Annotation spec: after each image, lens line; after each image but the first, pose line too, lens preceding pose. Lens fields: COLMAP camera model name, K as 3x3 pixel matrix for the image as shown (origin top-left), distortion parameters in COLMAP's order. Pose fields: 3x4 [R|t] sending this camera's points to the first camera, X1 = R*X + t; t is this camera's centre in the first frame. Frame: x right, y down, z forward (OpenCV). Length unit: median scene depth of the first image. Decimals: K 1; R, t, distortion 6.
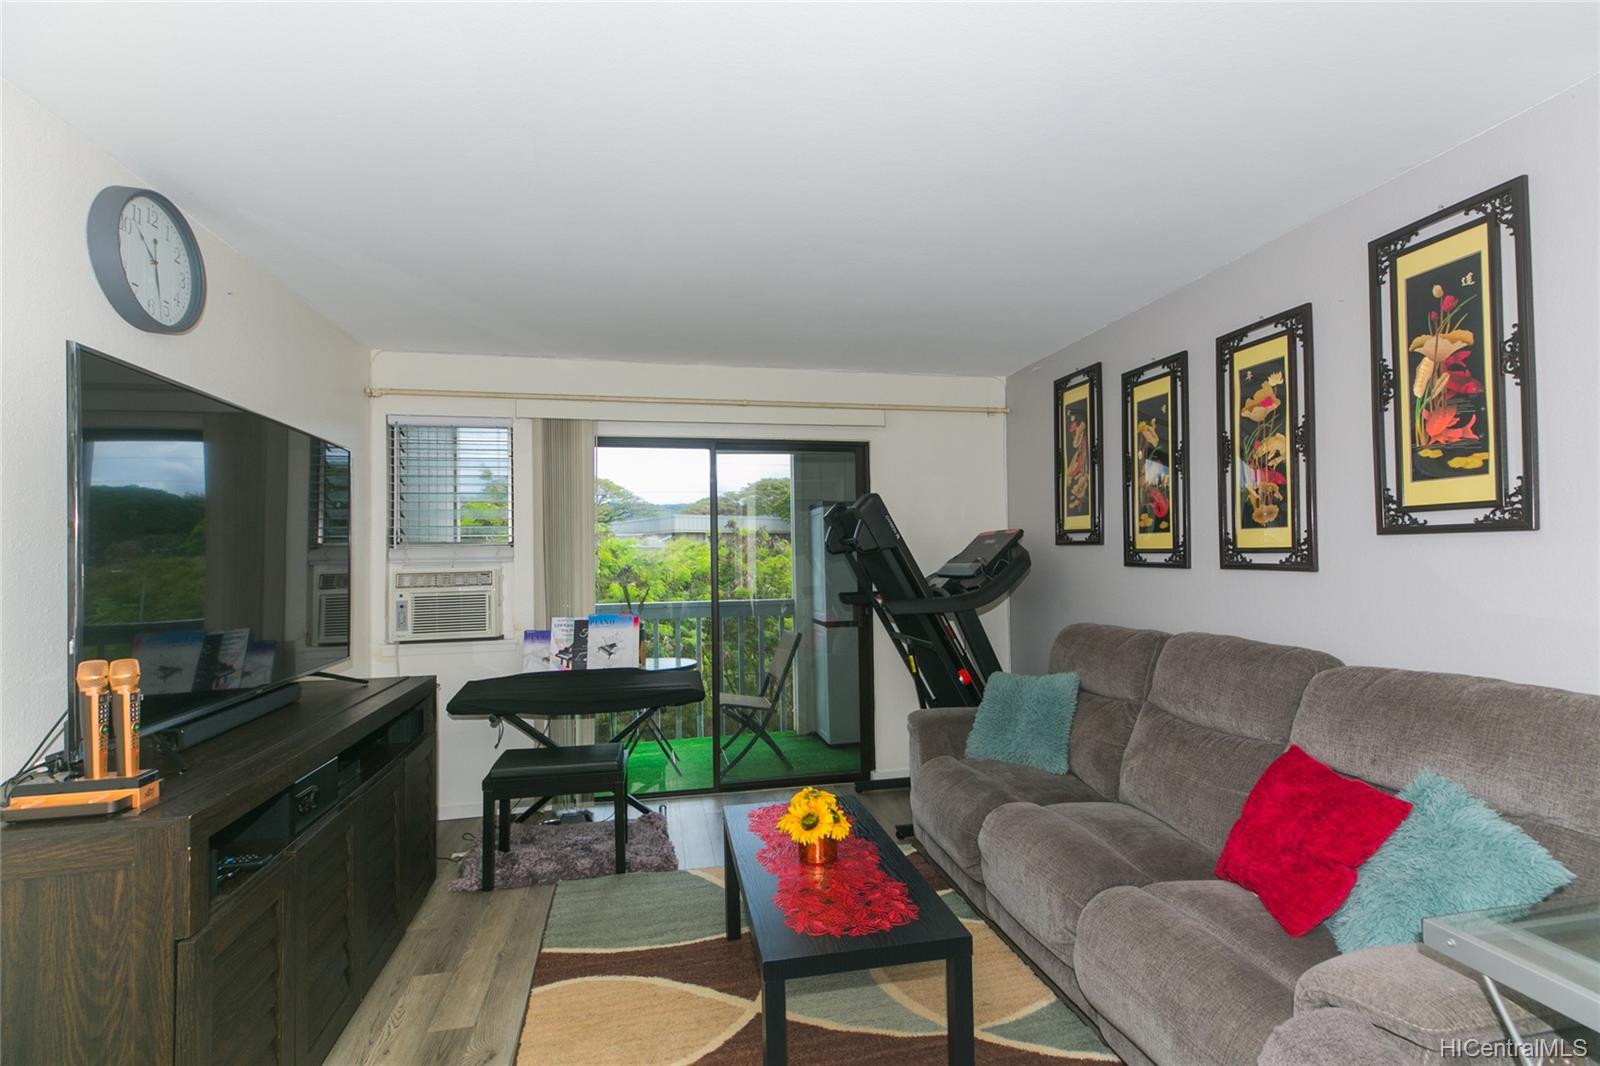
lens RADIAL K [[719.1, 0, 794.6], [0, 719.1, 535.3], [0, 0, 1]] dist [-0.000435, -0.000171]
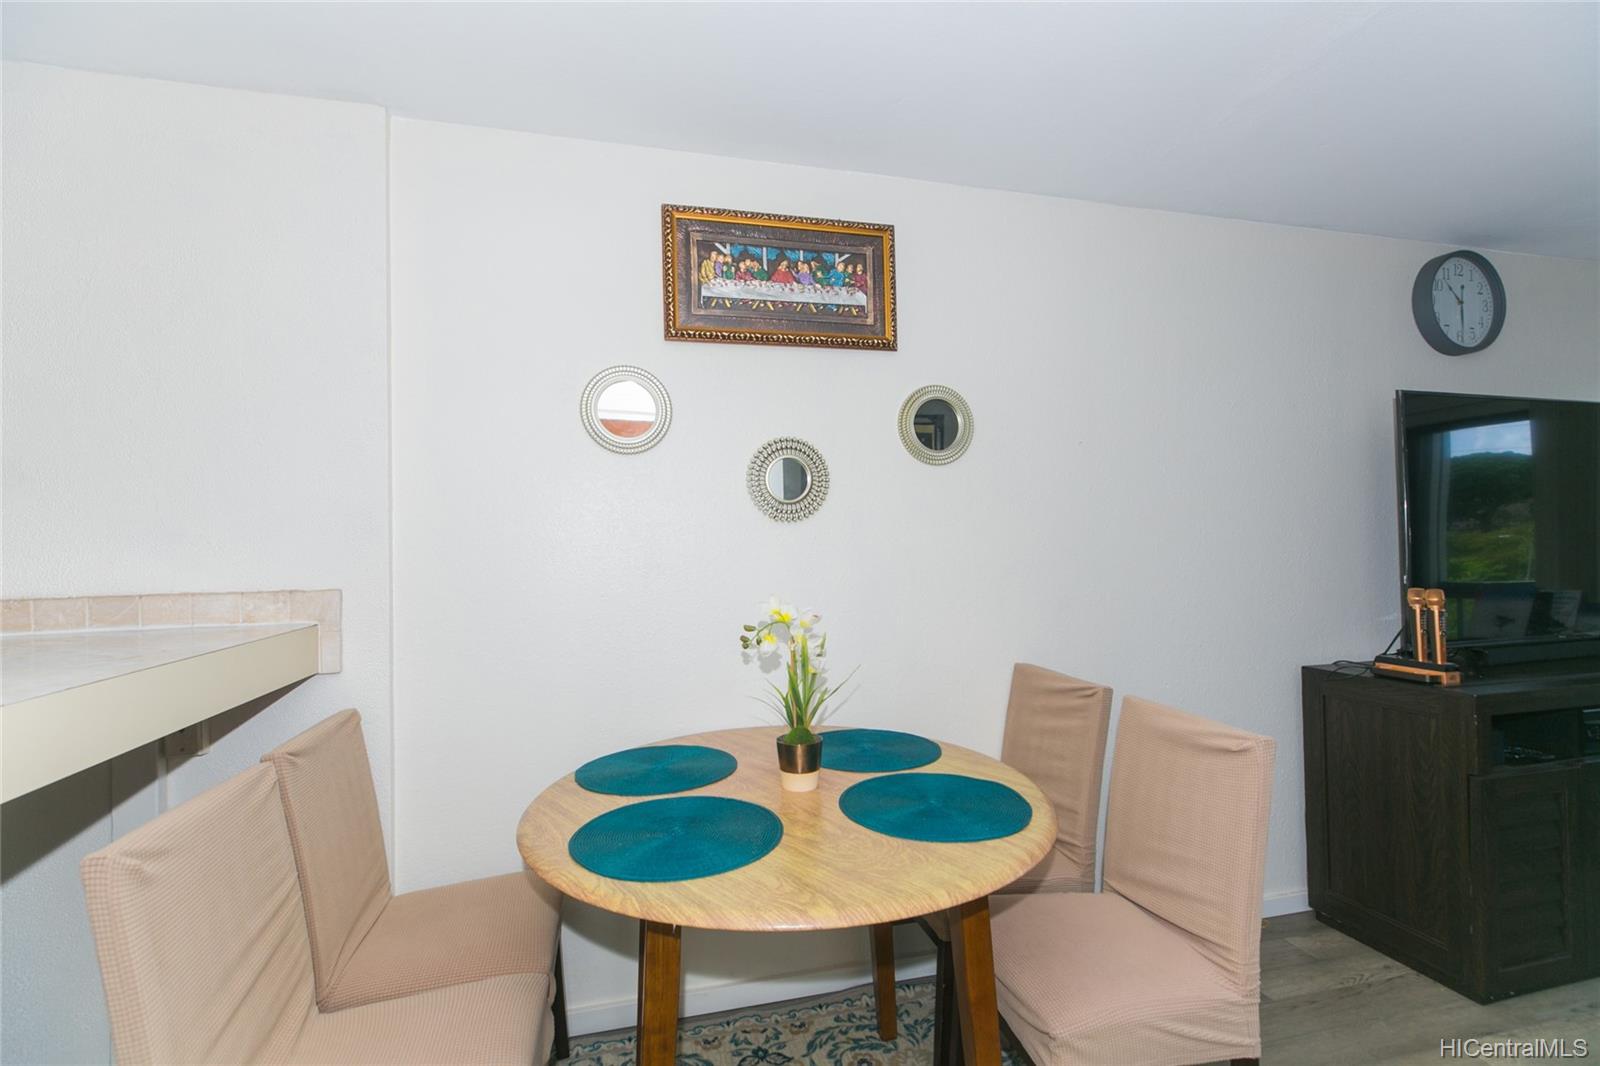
lens RADIAL K [[717.4, 0, 809.6], [0, 717.4, 539.7], [0, 0, 1]] dist [0.014019, -0.009728]
pose [[0.053220, 0.006033, -0.998565, 0.414194], [0.043715, 0.999009, 0.008365, -0.004894], [0.997626, -0.044097, 0.052903, -0.319996]]
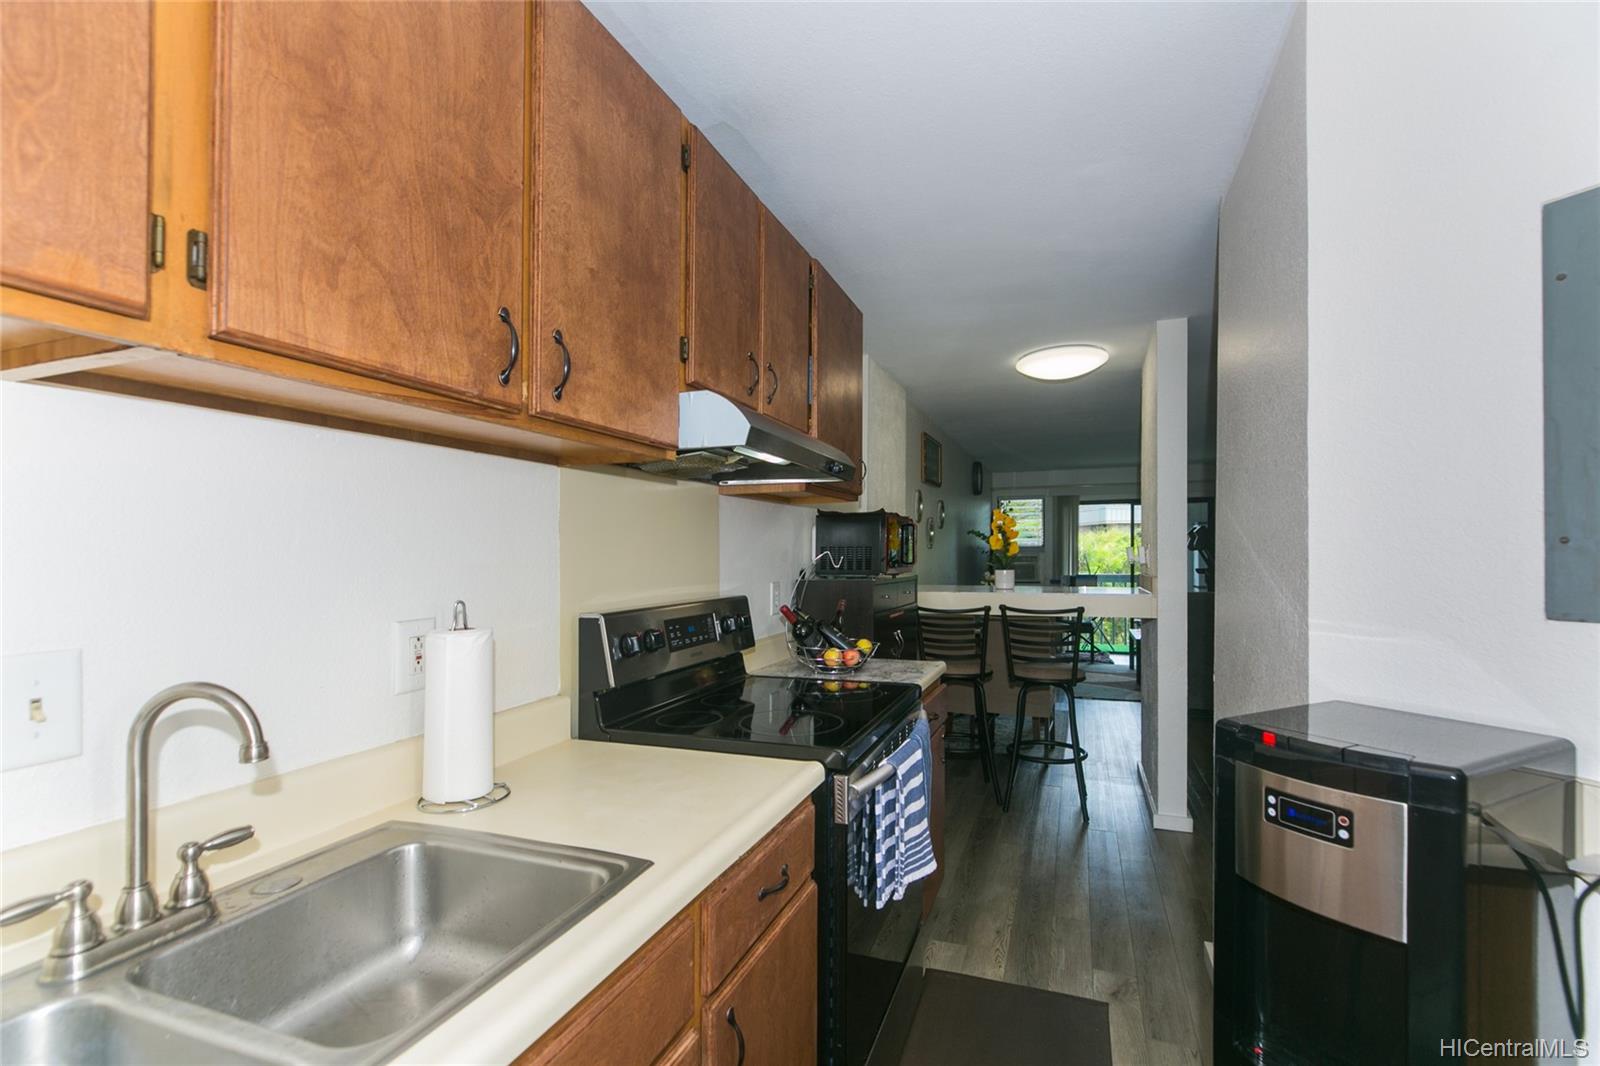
lens RADIAL K [[717.4, 0, 809.6], [0, 717.4, 539.7], [0, 0, 1]] dist [0.014019, -0.009728]
pose [[0.849439, 0.011925, -0.527552, 0.473173], [-0.002264, 0.999818, 0.018956, -0.112206], [0.527682, -0.014908, 0.849311, -3.141779]]
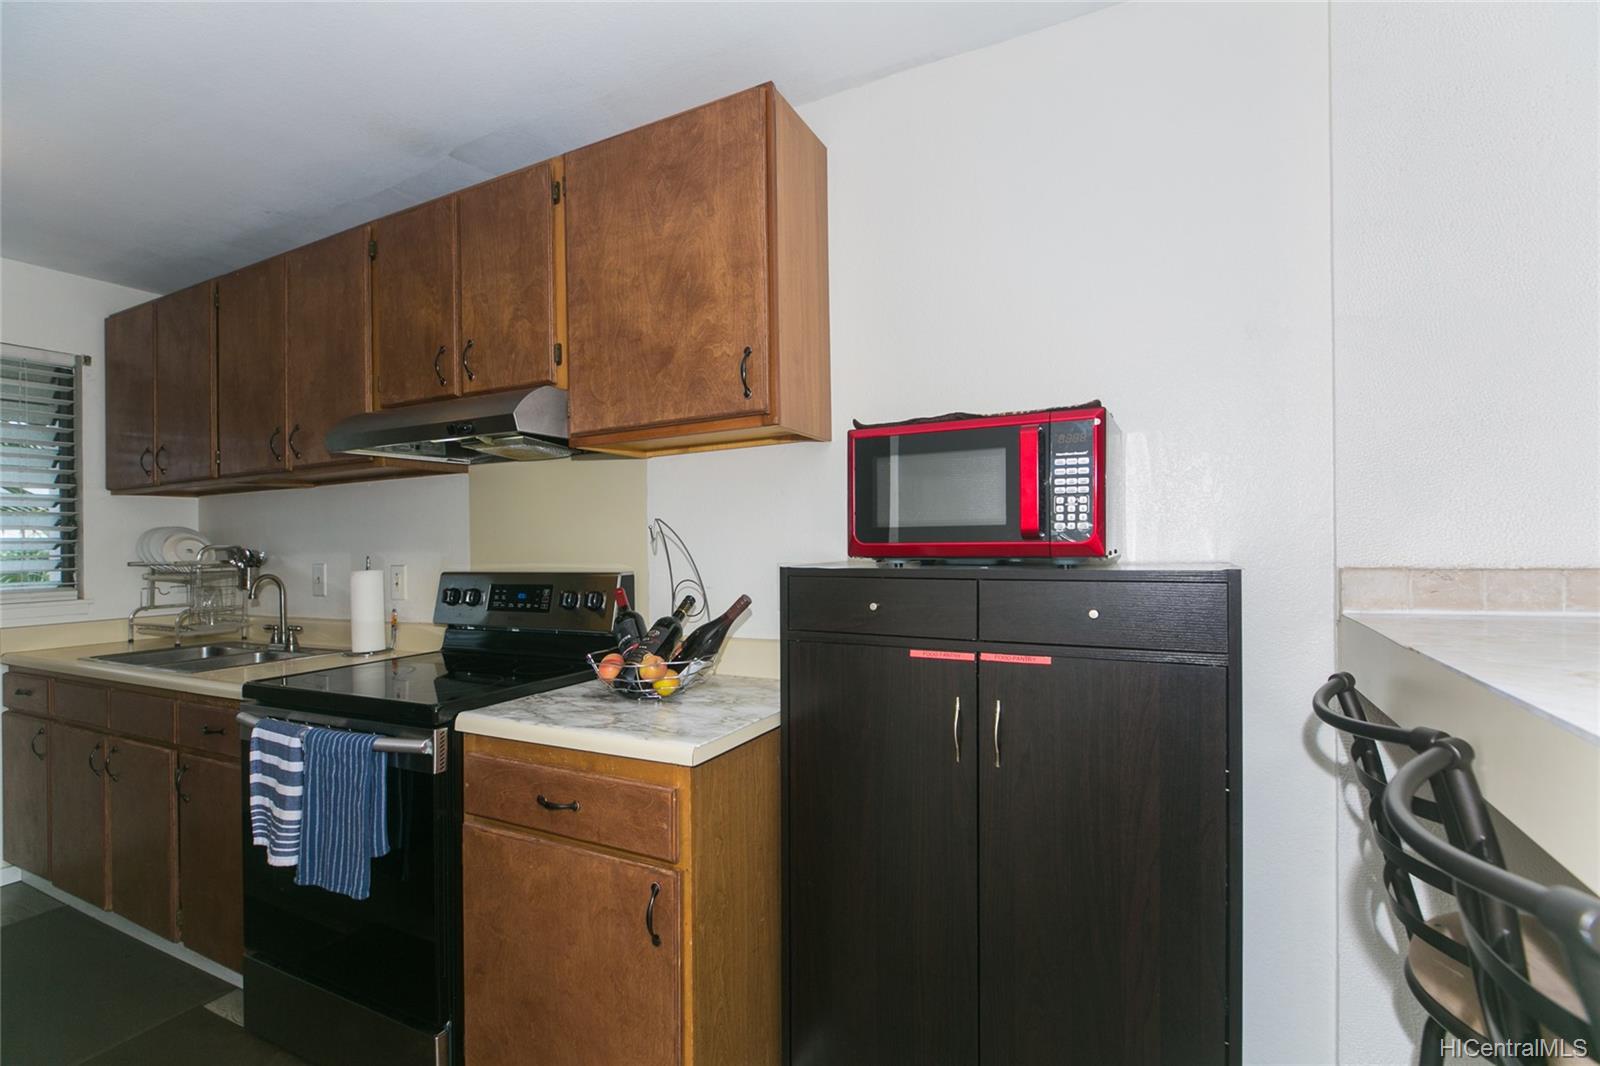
lens RADIAL K [[717.4, 0, 809.6], [0, 717.4, 539.7], [0, 0, 1]] dist [0.014019, -0.009728]
pose [[-0.618247, 0.024973, -0.785587, 0.410345], [0.052130, 0.998597, -0.009281, -0.021249], [0.784254, -0.046691, -0.618681, -1.298086]]
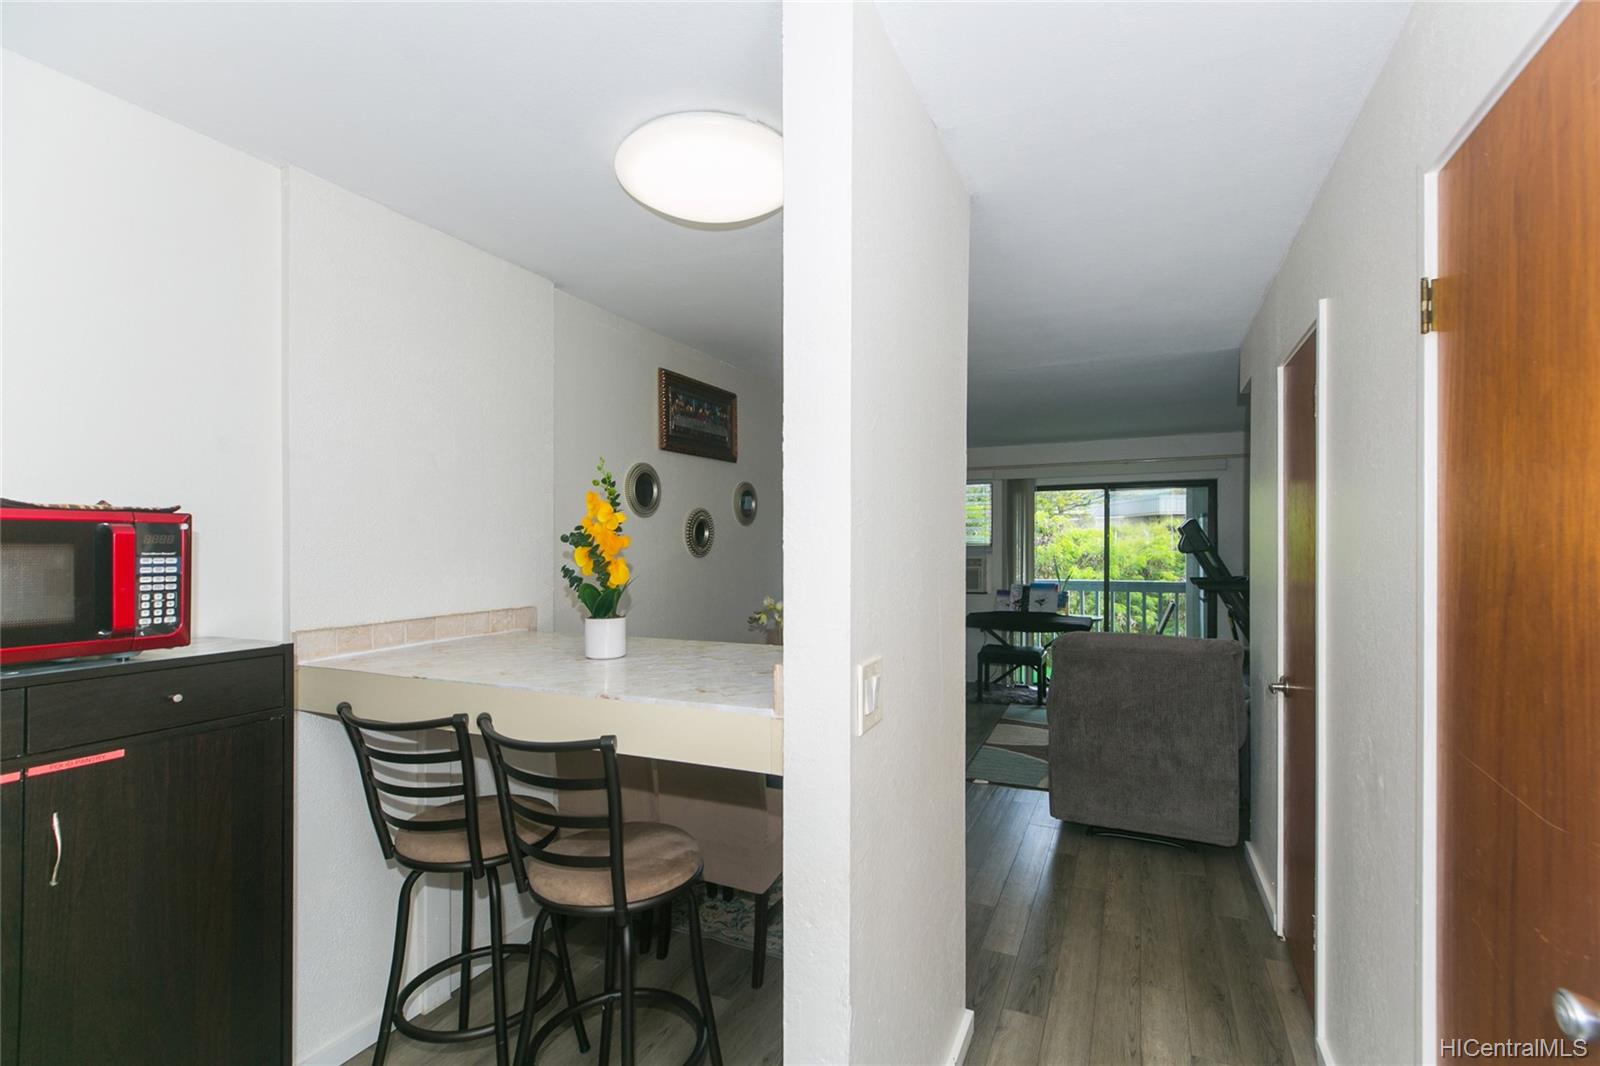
lens RADIAL K [[717.4, 0, 809.6], [0, 717.4, 539.7], [0, 0, 1]] dist [0.014019, -0.009728]
pose [[0.811188, 0.013424, -0.584632, 0.690902], [0.005336, 0.999525, 0.030355, -0.128817], [0.584762, -0.027743, 0.810731, -1.727310]]
